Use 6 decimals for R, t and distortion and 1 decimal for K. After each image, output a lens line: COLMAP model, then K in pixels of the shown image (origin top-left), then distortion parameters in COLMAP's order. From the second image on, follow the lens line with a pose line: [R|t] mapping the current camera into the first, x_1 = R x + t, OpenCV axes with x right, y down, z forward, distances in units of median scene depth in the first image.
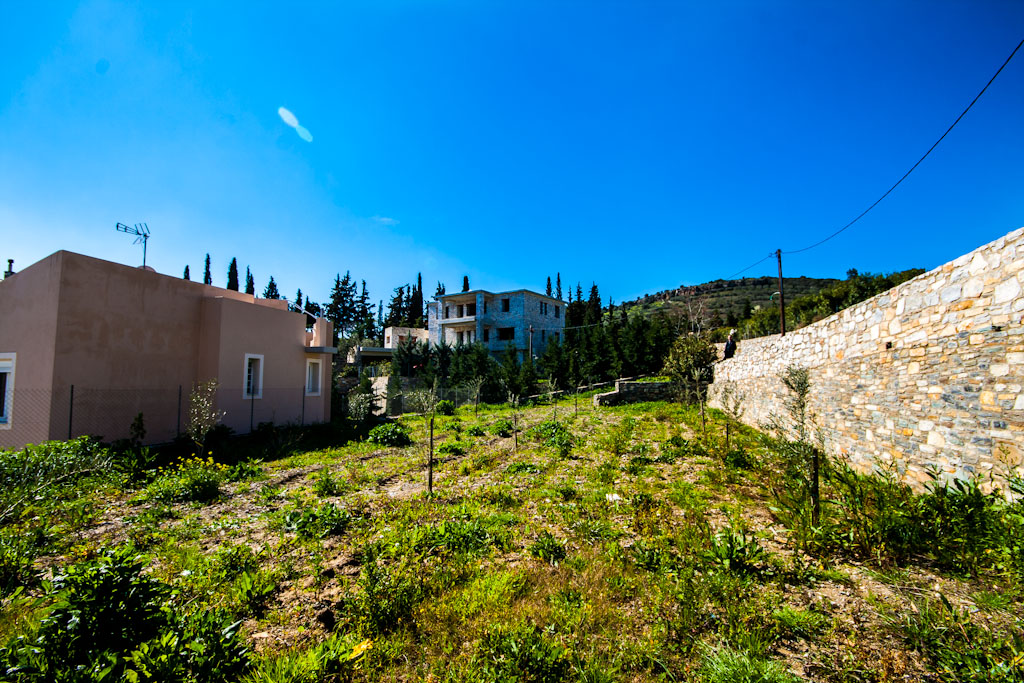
lens RADIAL K [[476.3, 0, 515.1], [0, 476.3, 350.8], [0, 0, 1]] dist [-0.000620, -0.004842]
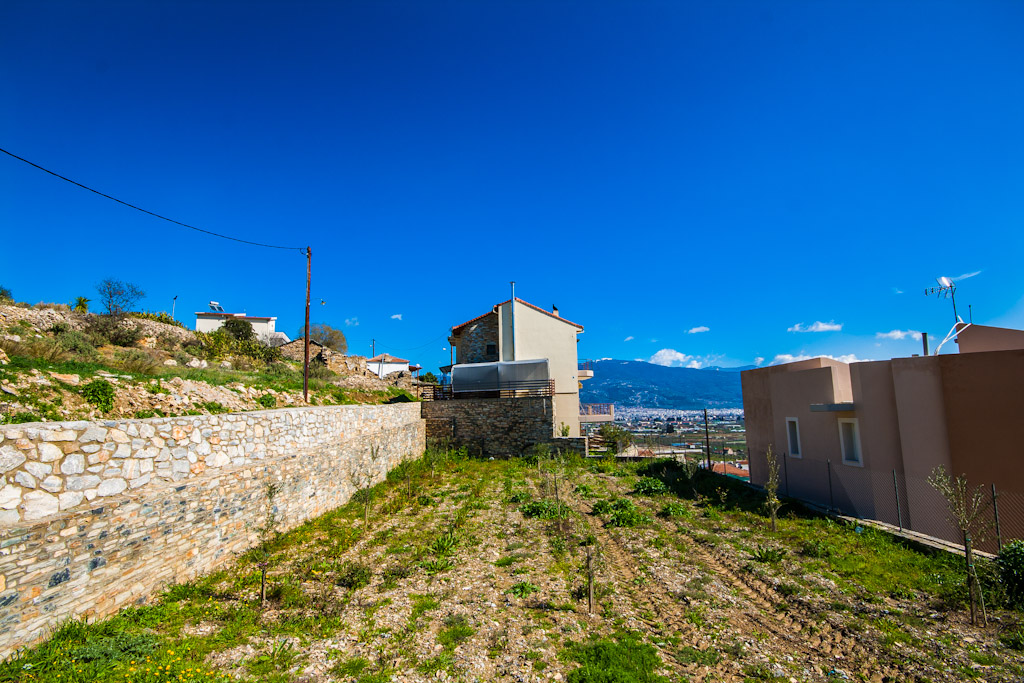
lens RADIAL K [[476.3, 0, 515.1], [0, 476.3, 350.8], [0, 0, 1]] dist [-0.000620, -0.004842]
pose [[-0.965280, -0.016357, -0.260706, 0.193610], [0.036470, 0.979824, -0.196508, 0.025884], [0.258660, -0.199193, -0.945207, 0.989597]]
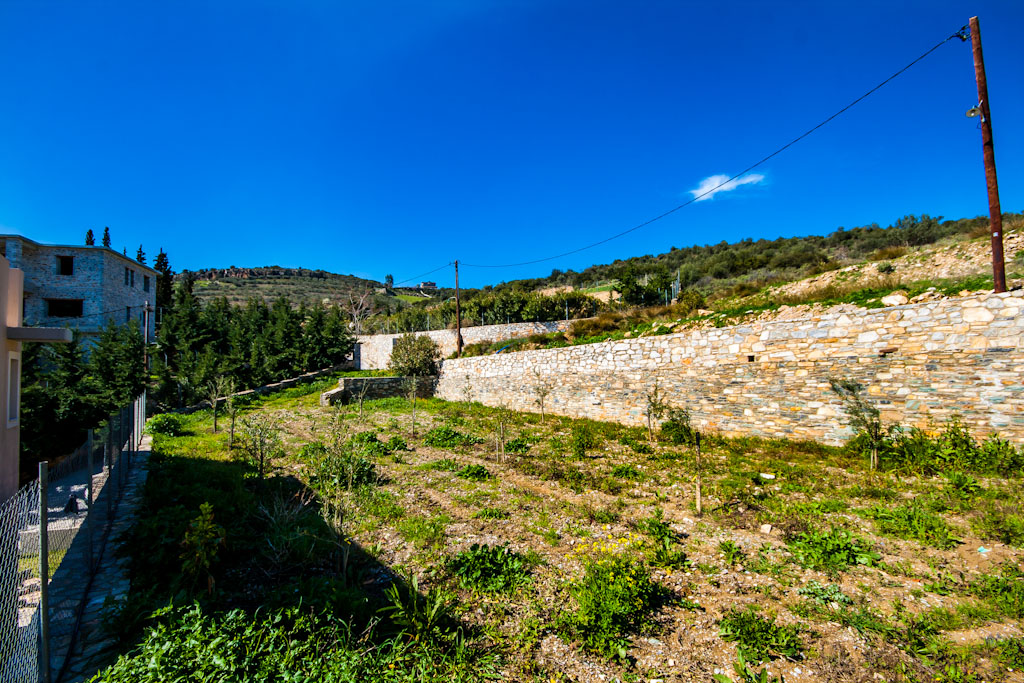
lens RADIAL K [[476.3, 0, 515.1], [0, 476.3, 350.8], [0, 0, 1]] dist [-0.000620, -0.004842]
pose [[0.618675, 0.018673, 0.785425, -0.296903], [-0.036546, 0.999319, 0.005029, -0.003990], [-0.784796, -0.031815, 0.618937, 0.177073]]
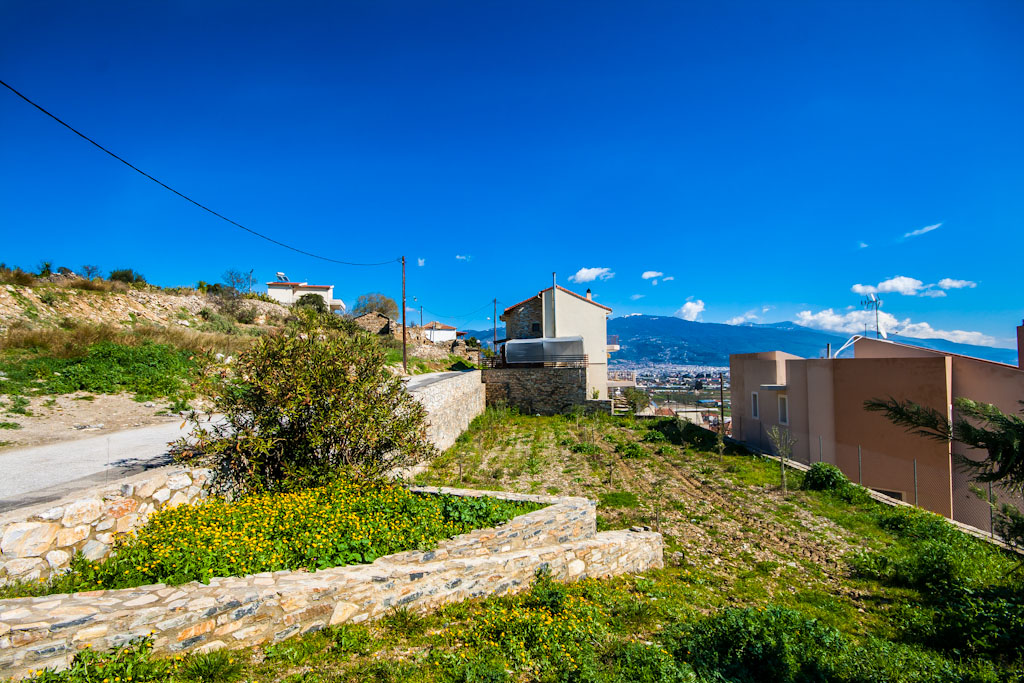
lens RADIAL K [[476.3, 0, 515.1], [0, 476.3, 350.8], [0, 0, 1]] dist [-0.000620, -0.004842]
pose [[-0.978855, 0.001912, -0.204548, 0.303342], [0.023957, 0.994146, -0.105353, 0.010430], [0.203150, -0.108026, -0.973170, 1.253714]]
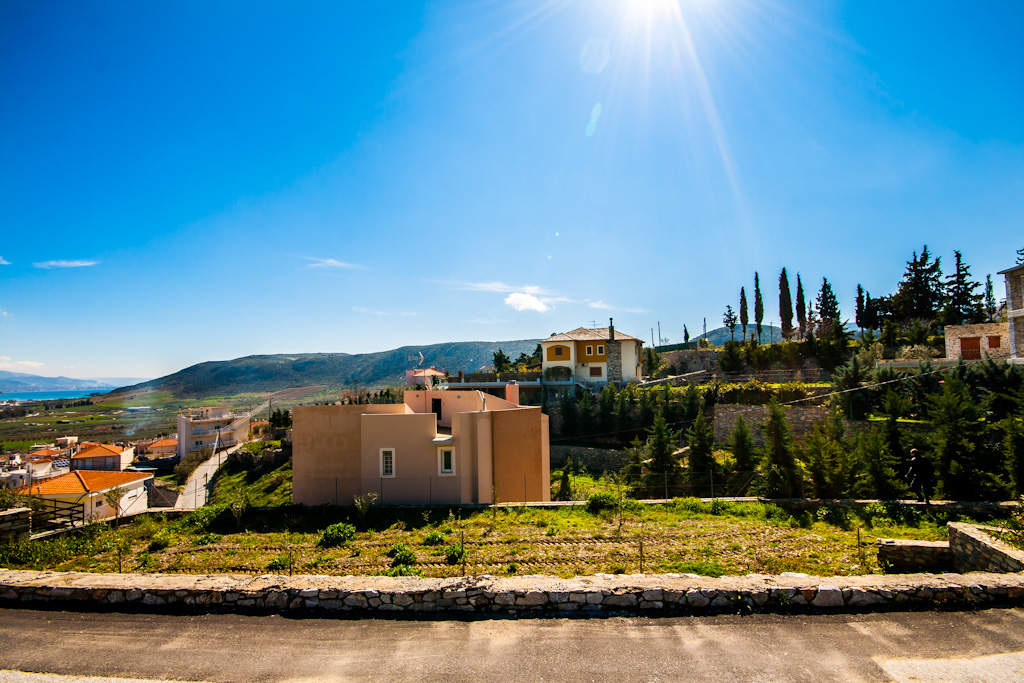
lens RADIAL K [[476.3, 0, 515.1], [0, 476.3, 350.8], [0, 0, 1]] dist [-0.000620, -0.004842]
pose [[0.240298, -0.058188, -0.968954, 0.535142], [0.094160, 0.994892, -0.036394, -0.106825], [0.966121, -0.082492, 0.244550, 0.539026]]
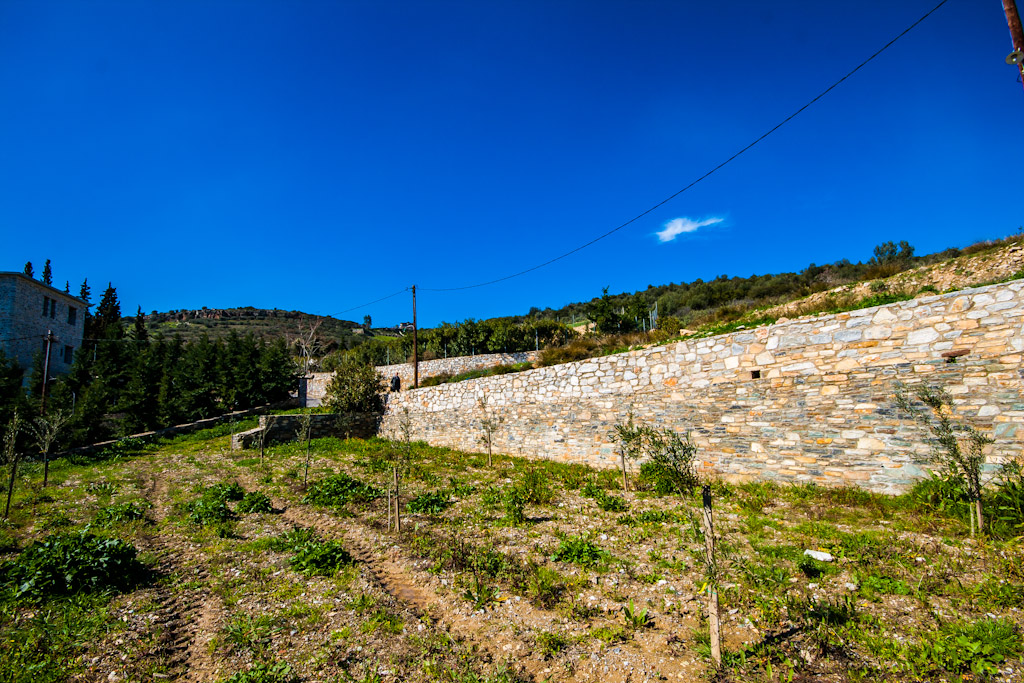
lens RADIAL K [[476.3, 0, 515.1], [0, 476.3, 350.8], [0, 0, 1]] dist [-0.000620, -0.004842]
pose [[0.588366, 0.080617, 0.804566, -0.169741], [-0.025182, 0.996362, -0.081419, 0.013428], [-0.808202, 0.027644, 0.588256, 0.221990]]
